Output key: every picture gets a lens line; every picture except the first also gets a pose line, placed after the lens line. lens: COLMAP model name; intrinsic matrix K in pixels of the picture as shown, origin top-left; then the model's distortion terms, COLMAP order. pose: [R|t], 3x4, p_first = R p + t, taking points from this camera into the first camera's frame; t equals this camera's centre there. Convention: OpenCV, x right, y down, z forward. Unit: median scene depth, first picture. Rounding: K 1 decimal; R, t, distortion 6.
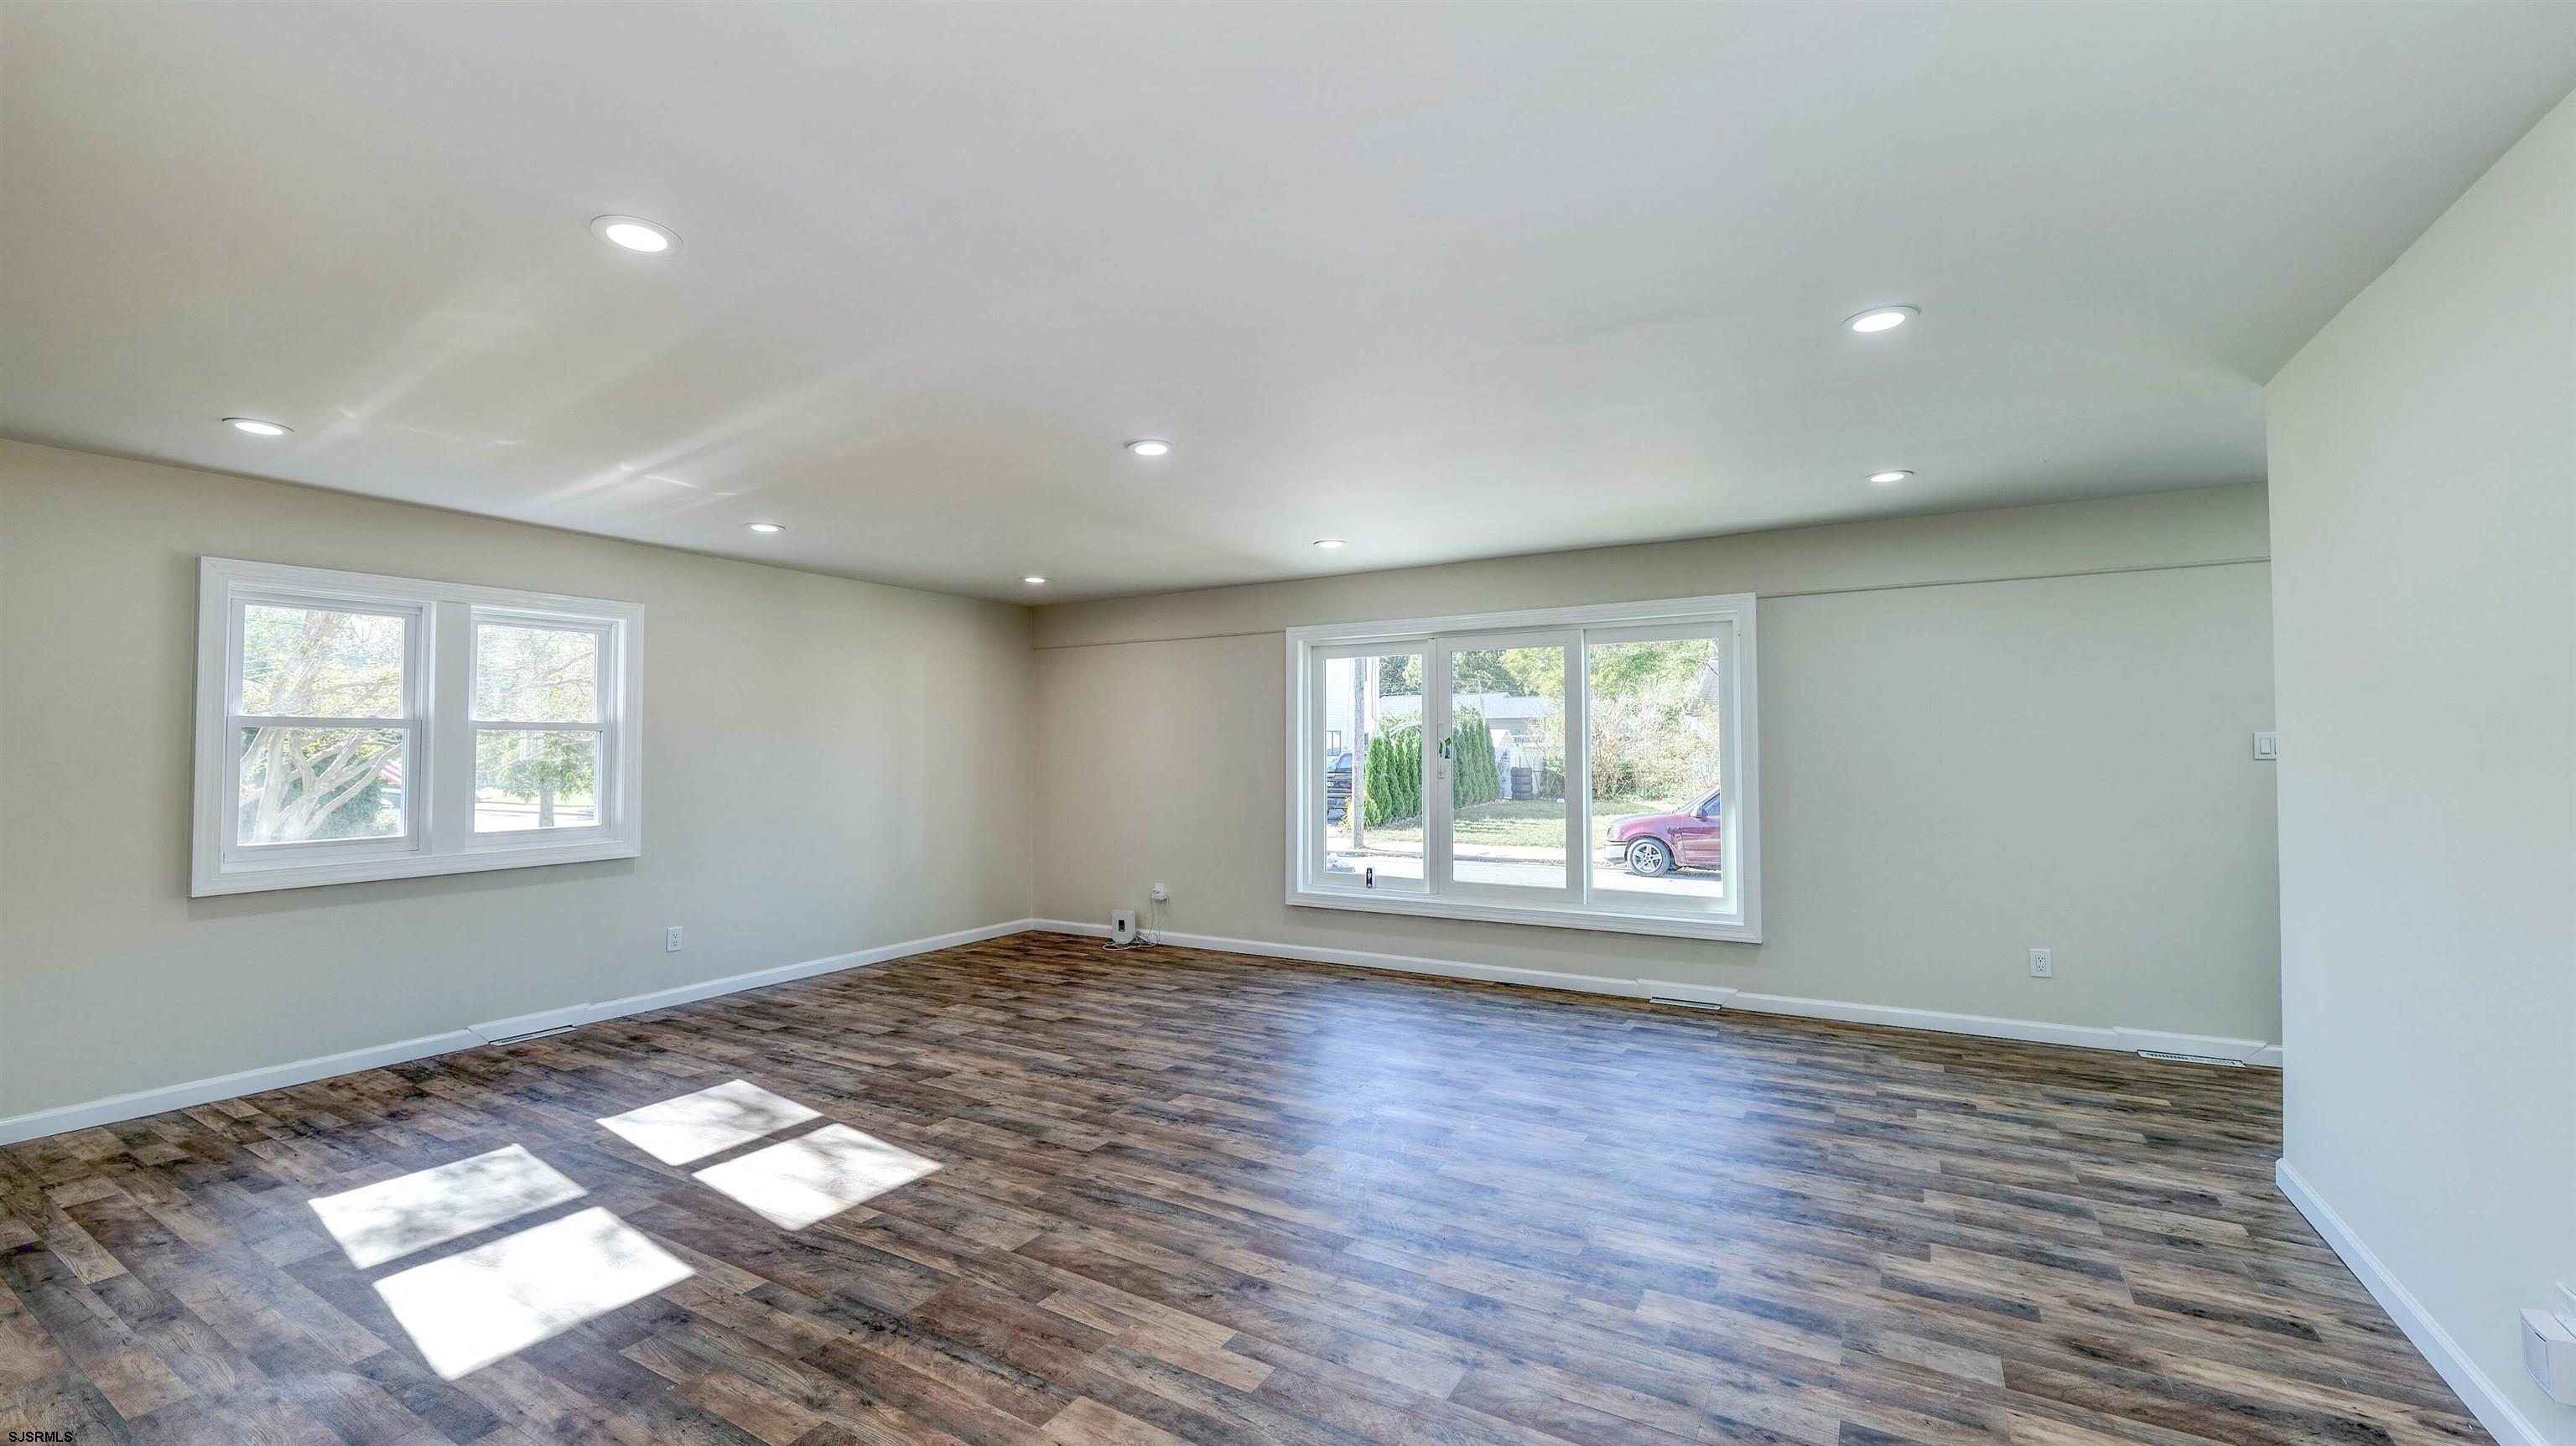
lens RADIAL K [[1048.6, 0, 1266.9], [0, 1048.6, 720.8], [0, 0, 1]] dist [-0.012757, 0.000011]
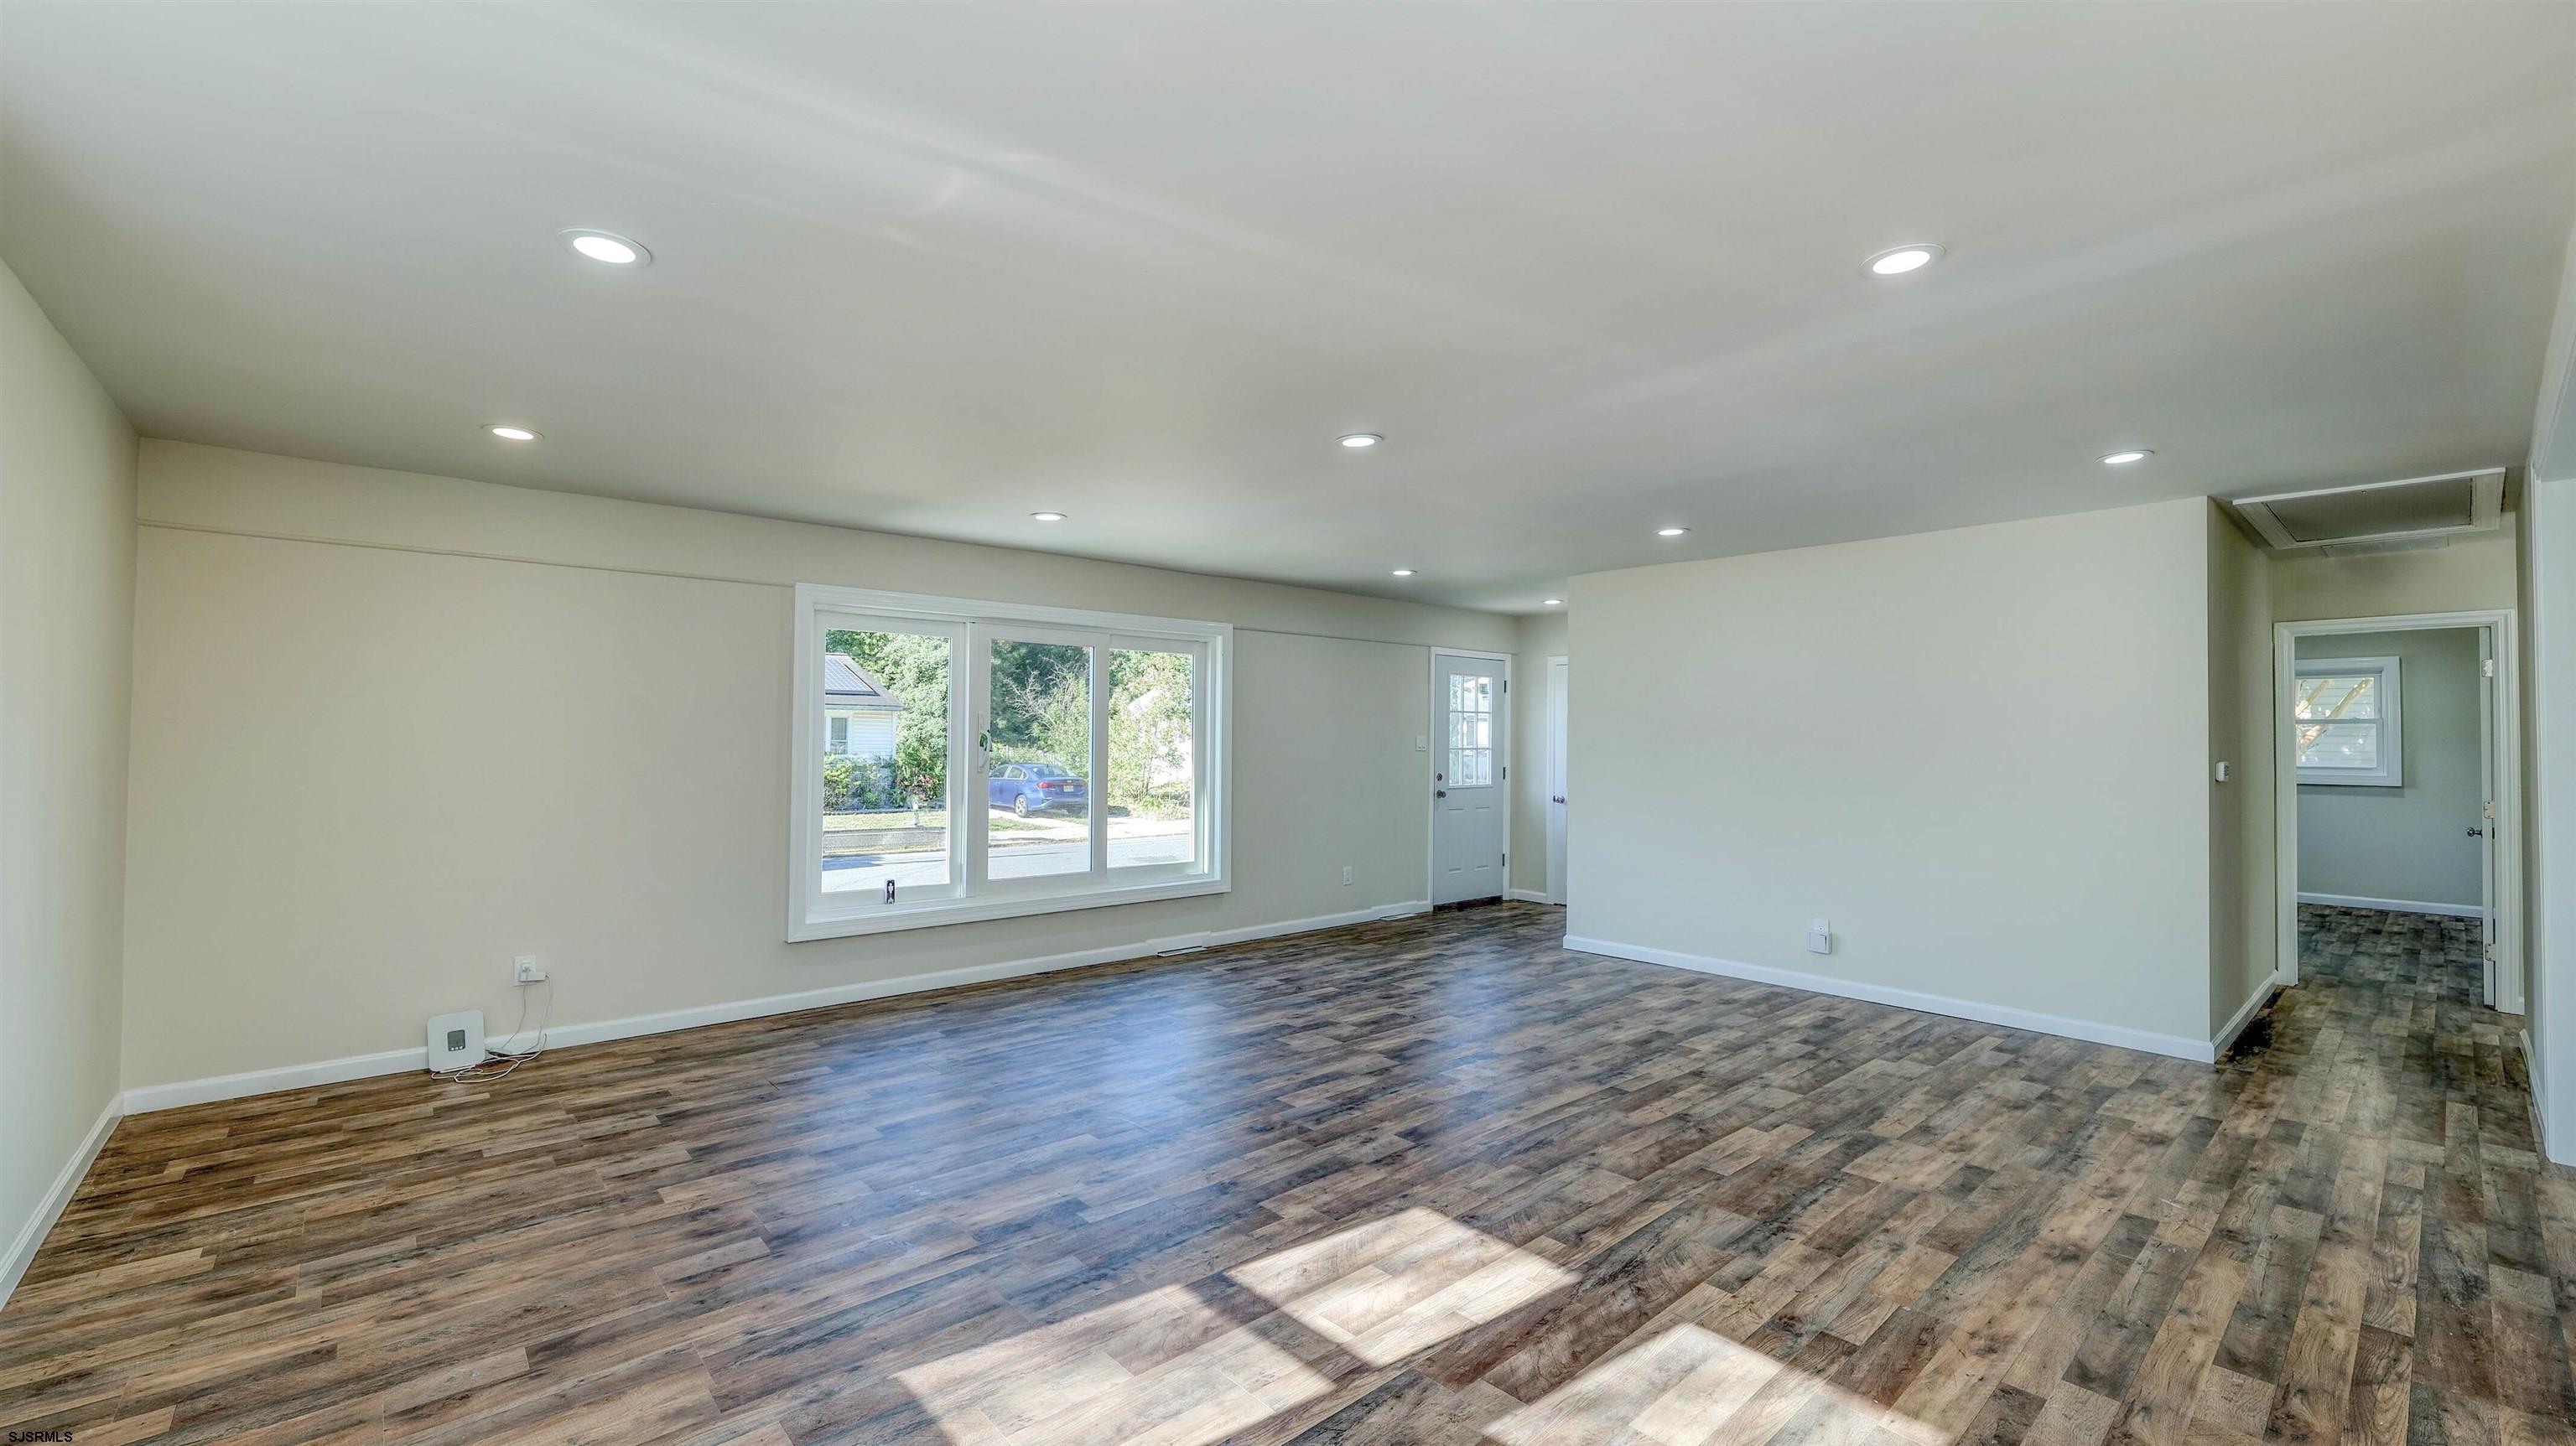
lens RADIAL K [[1048.6, 0, 1288.8], [0, 1048.6, 717.3], [0, 0, 1]] dist [-0.012757, 0.000011]
pose [[0.301400, 0.027557, 0.953100, -1.175413], [-0.031194, 0.999332, -0.019029, 0.026547], [-0.952988, -0.023995, 0.302058, 0.825740]]
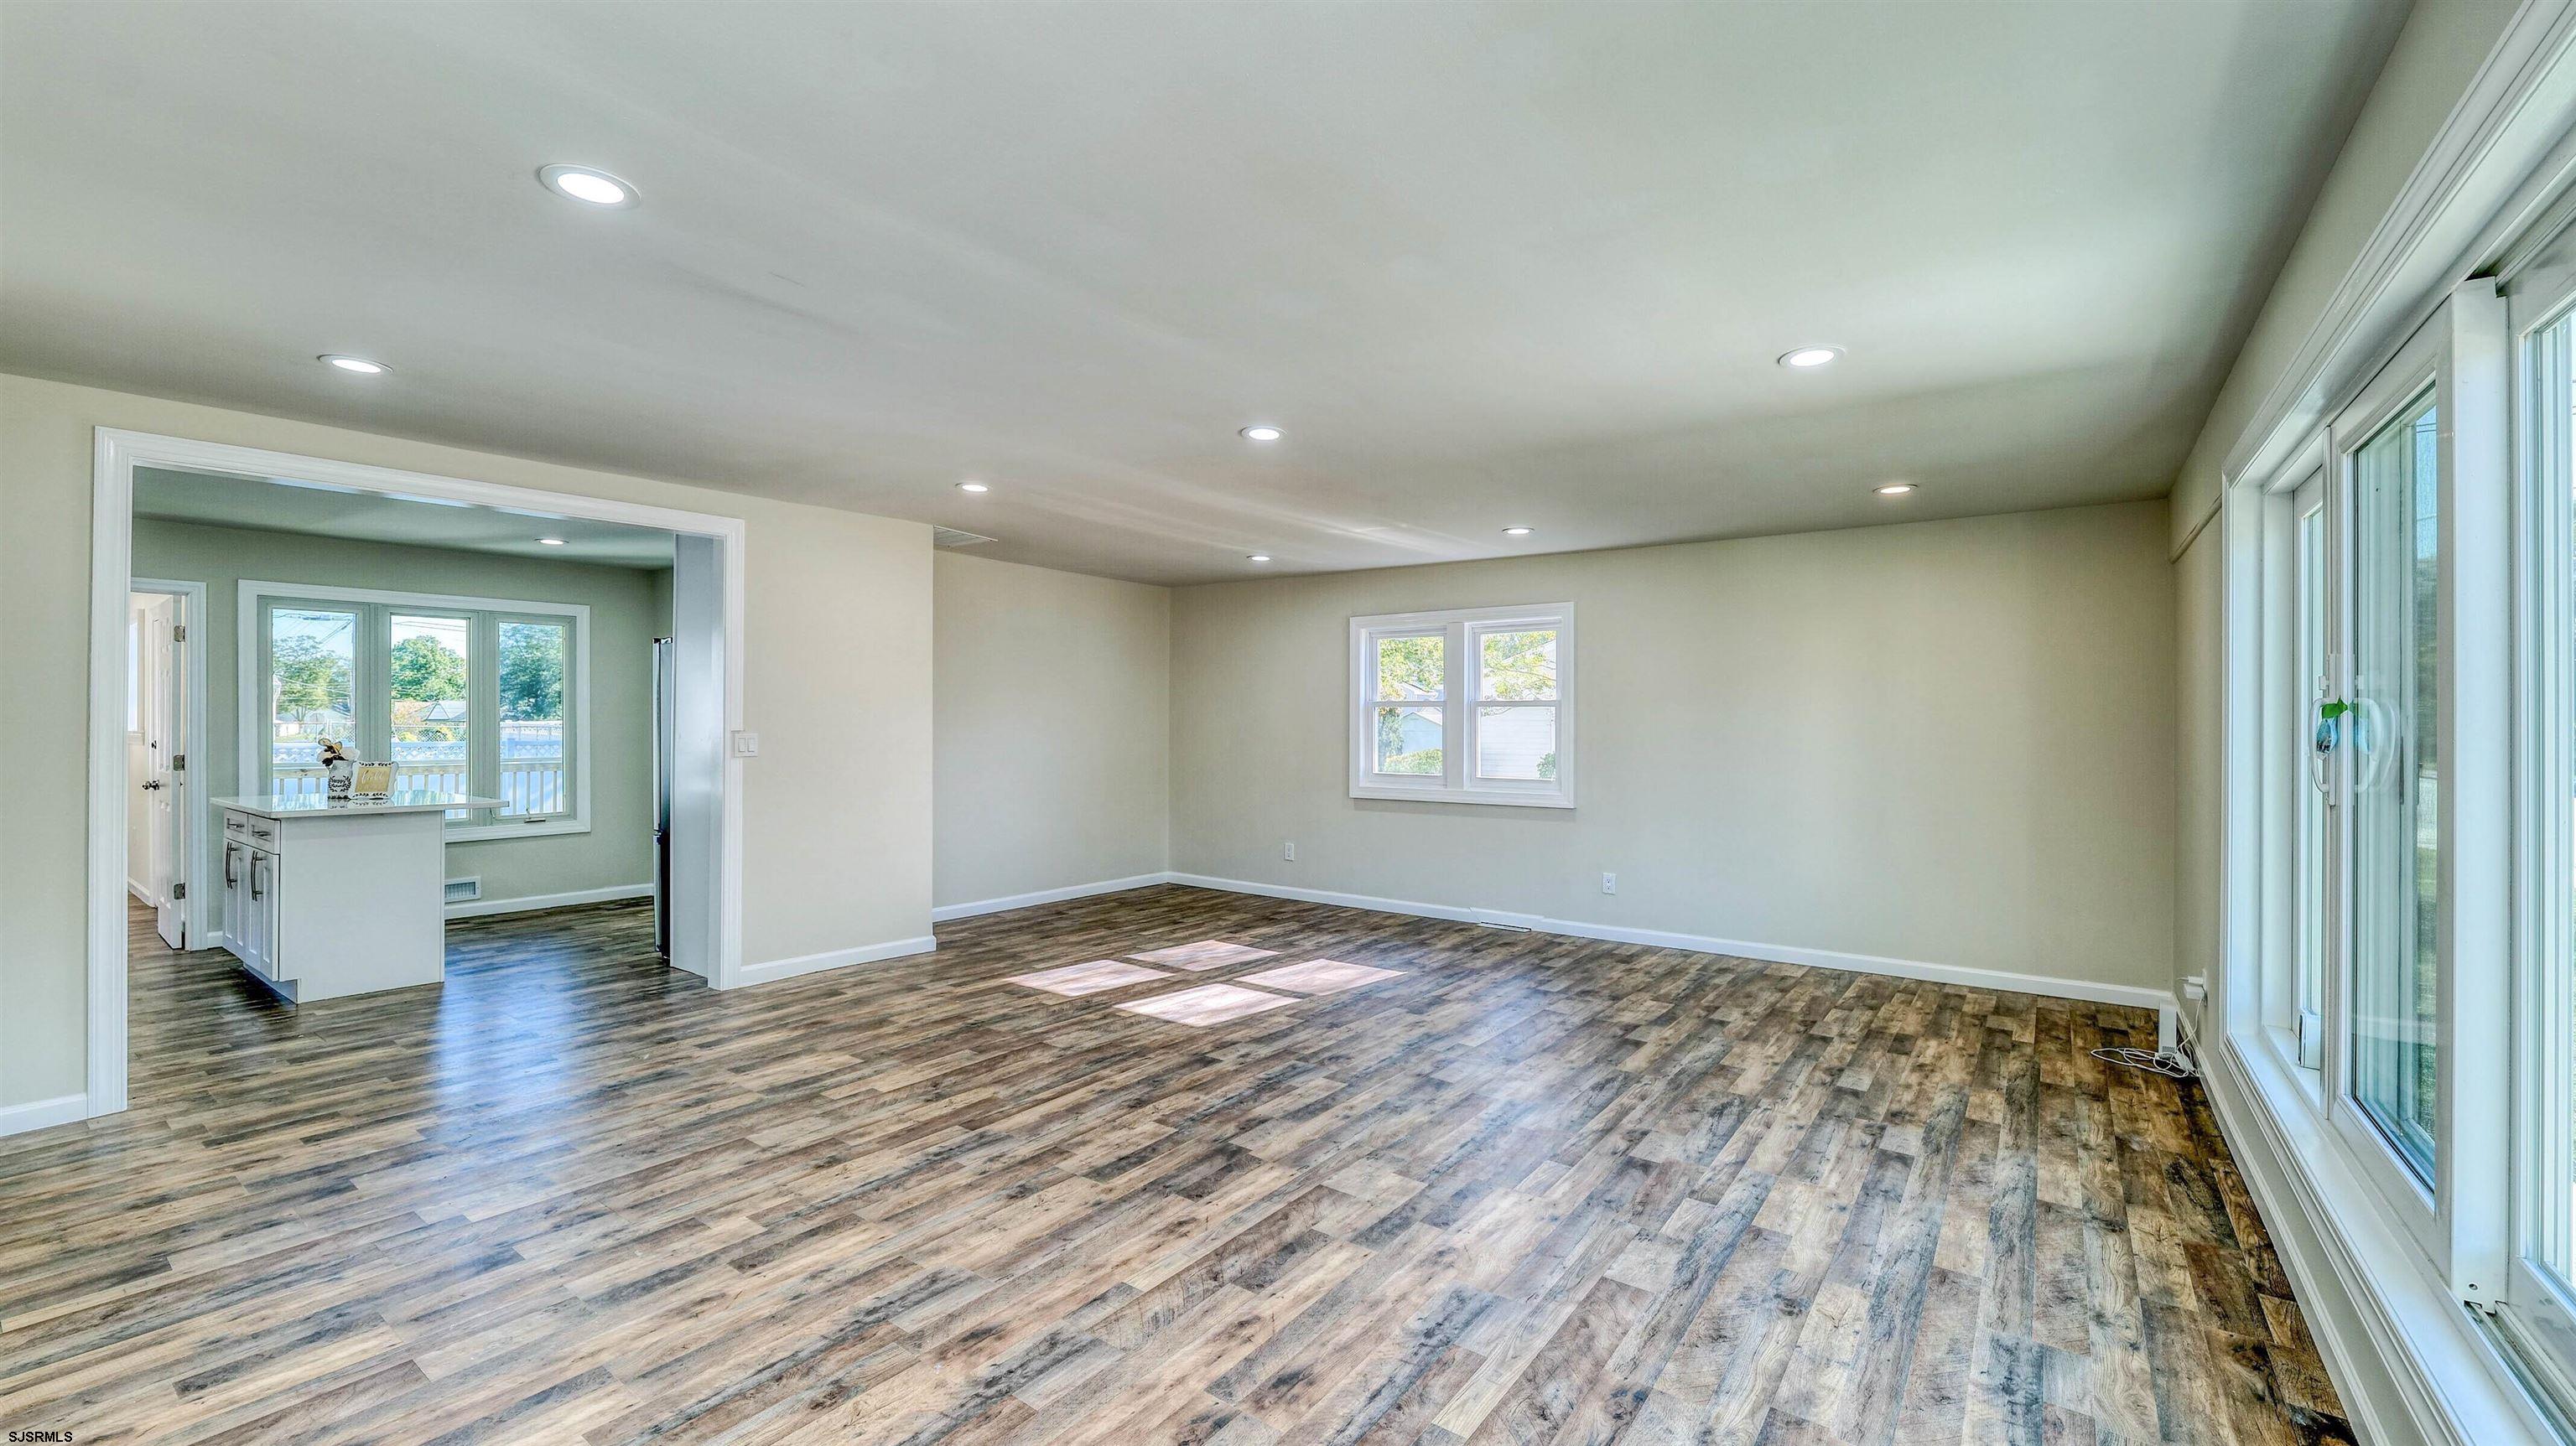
lens RADIAL K [[1048.6, 0, 1289.4], [0, 1048.6, 721.3], [0, 0, 1]] dist [-0.012757, 0.000011]
pose [[-0.094084, 0.003835, -0.995557, 1.018172], [0.022263, 0.999751, 0.001747, 0.028578], [0.995315, -0.022000, -0.094146, 1.222110]]
